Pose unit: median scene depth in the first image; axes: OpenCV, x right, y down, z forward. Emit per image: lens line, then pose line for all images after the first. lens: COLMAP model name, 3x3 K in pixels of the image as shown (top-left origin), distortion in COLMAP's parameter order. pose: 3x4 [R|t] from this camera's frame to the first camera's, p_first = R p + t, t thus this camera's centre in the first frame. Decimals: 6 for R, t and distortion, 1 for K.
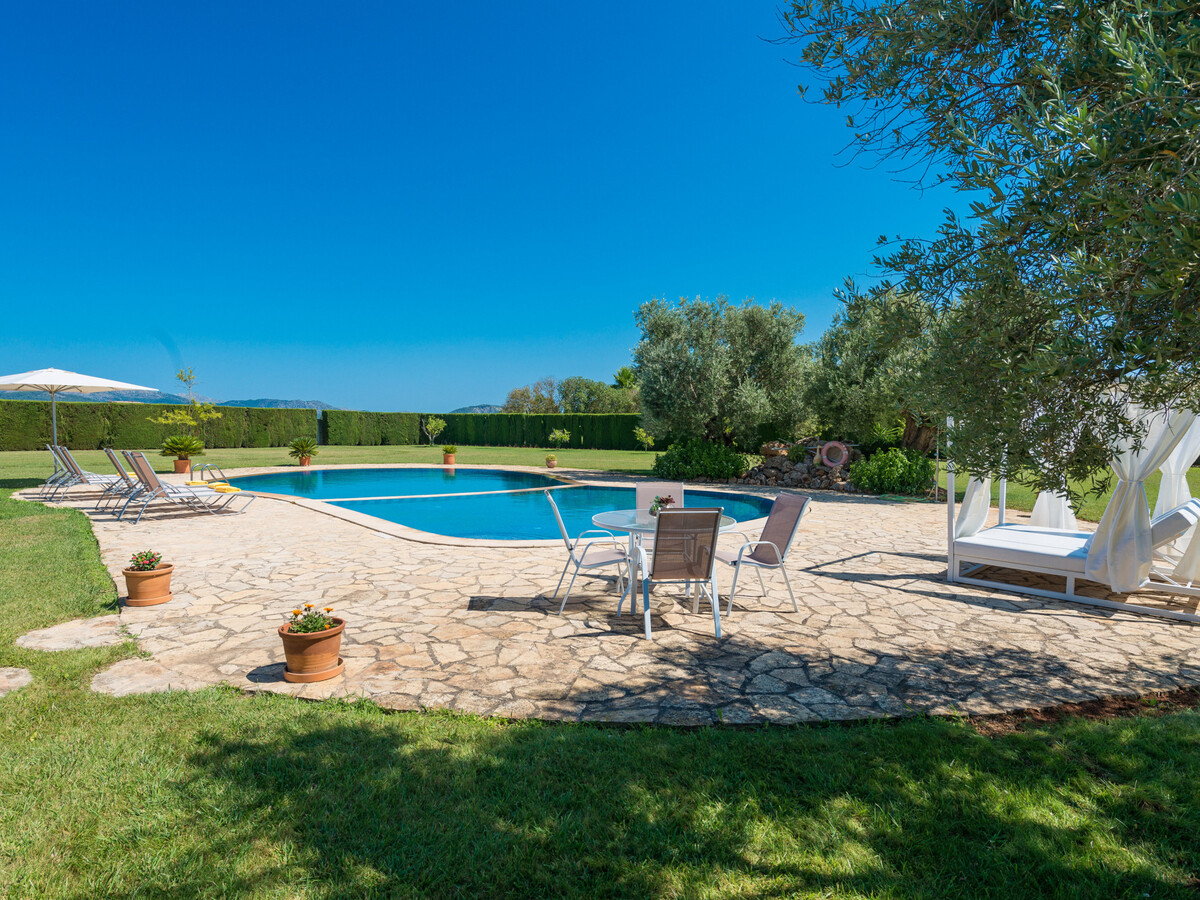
lens RADIAL K [[674.4, 0, 600.0], [0, 674.4, 450.0], [0, 0, 1]] dist [0.029421, 0.000166]
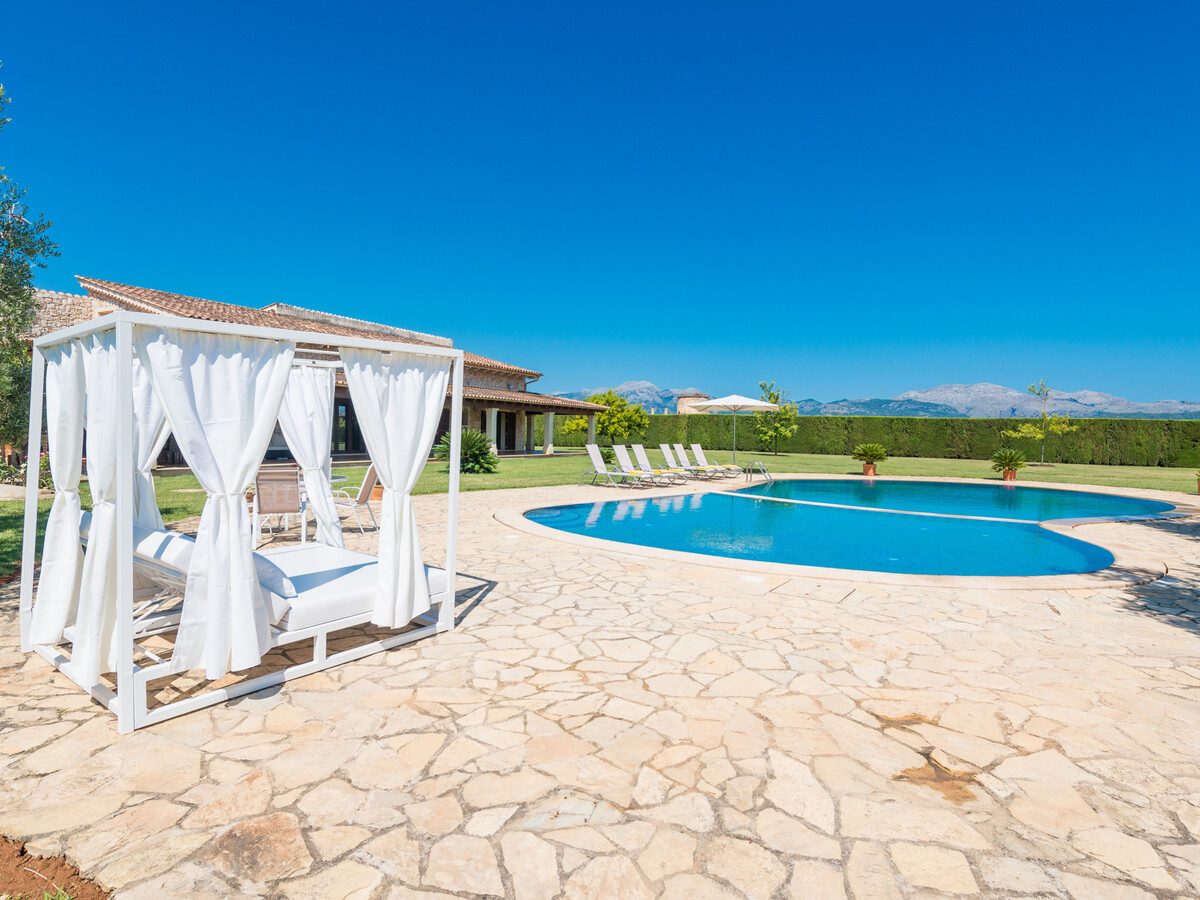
lens RADIAL K [[650.2, 0, 600.0], [0, 650.2, 450.0], [0, 0, 1]] dist [0.023662, -0.000569]
pose [[0.122259, 0.025239, -0.992177, 0.500879], [-0.051529, 0.998490, 0.019050, -0.008383], [0.991160, 0.048797, 0.123375, 0.448031]]
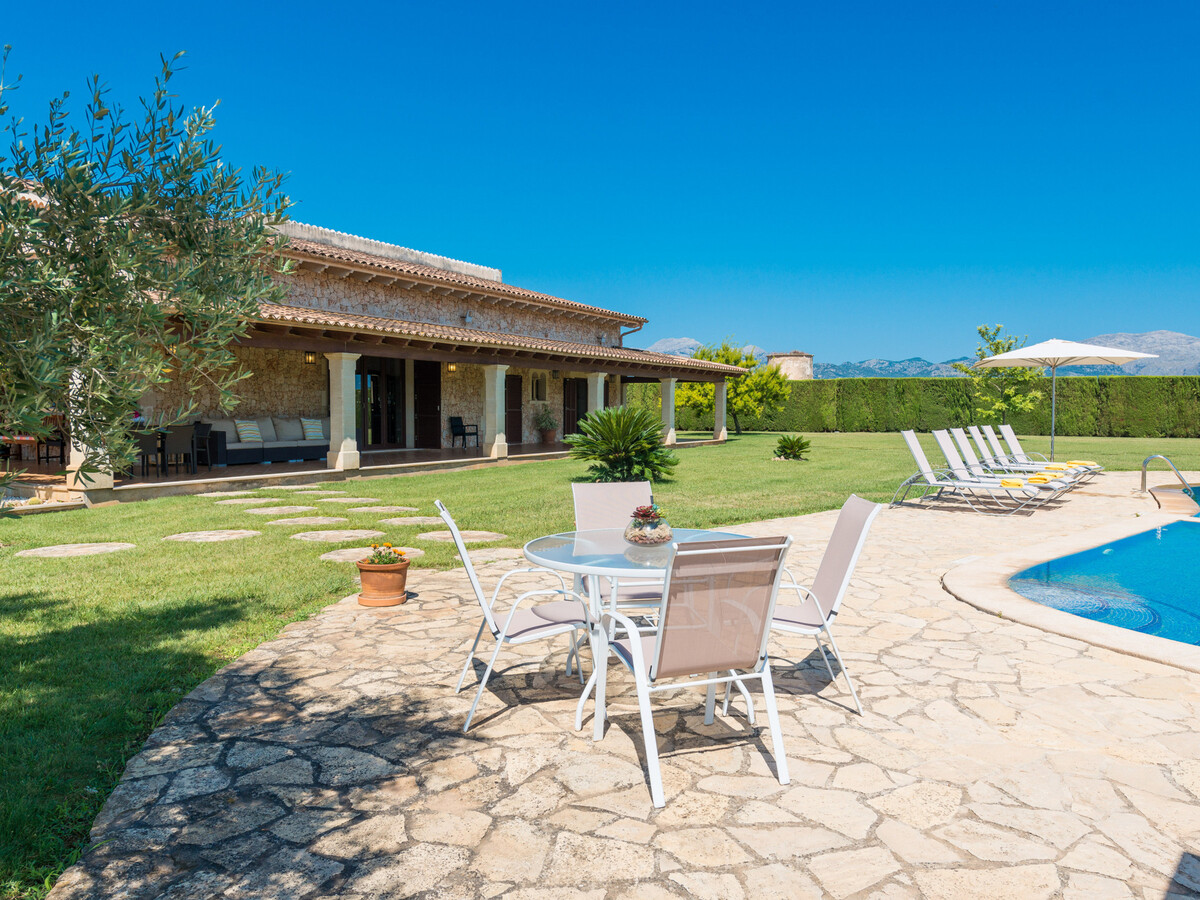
lens RADIAL K [[882.2, 0, 600.0], [0, 882.2, 450.0], [0, 0, 1]] dist [0.027952, -0.002499]
pose [[0.092576, 0.042688, -0.994790, 0.243841], [-0.034309, 0.998624, 0.039659, -0.002160], [0.995114, 0.030458, 0.093913, 0.262930]]
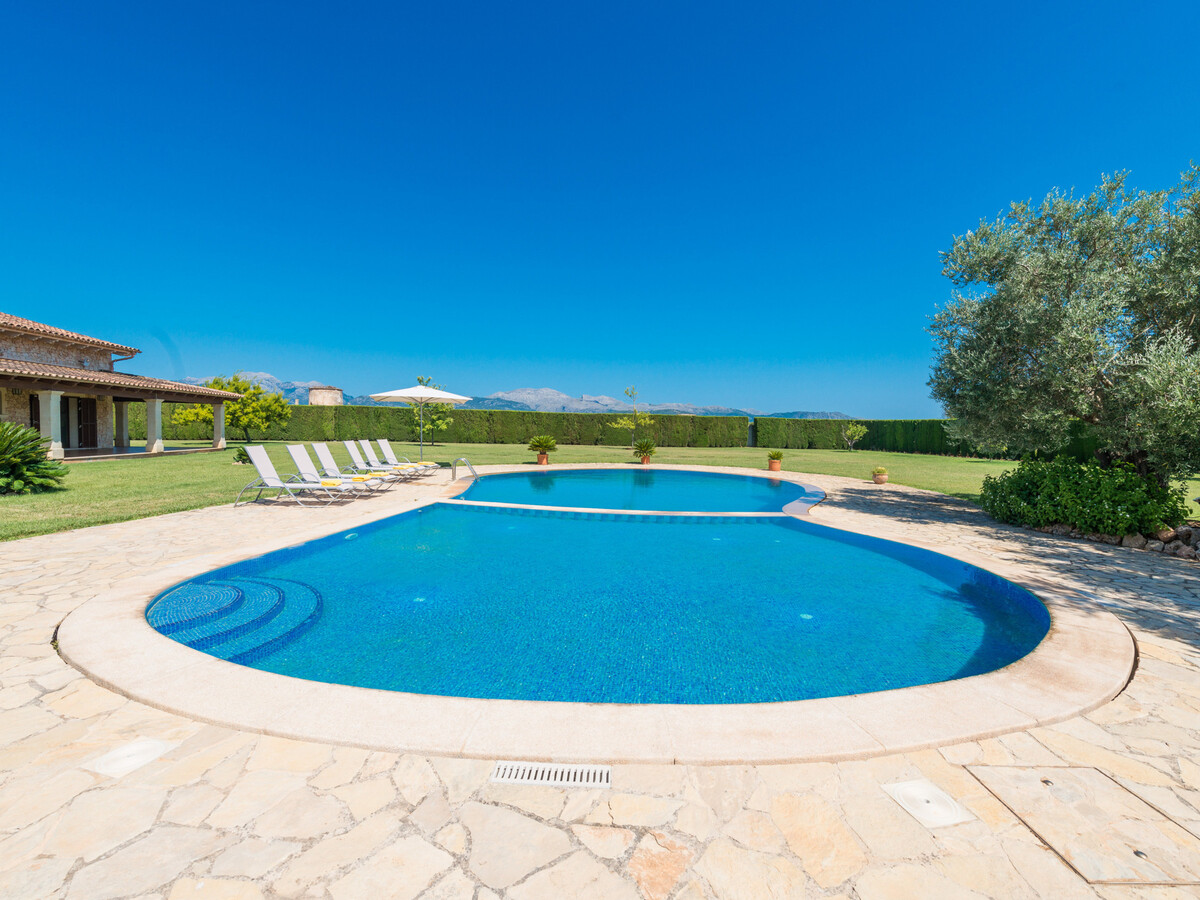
lens RADIAL K [[530.7, 0, 600.0], [0, 530.7, 450.0], [0, 0, 1]] dist [0.011100, -0.000938]
pose [[0.682677, 0.036887, -0.729789, 0.218938], [-0.038184, 0.999161, 0.014784, -0.014207], [0.729722, 0.017773, 0.683513, 0.439349]]
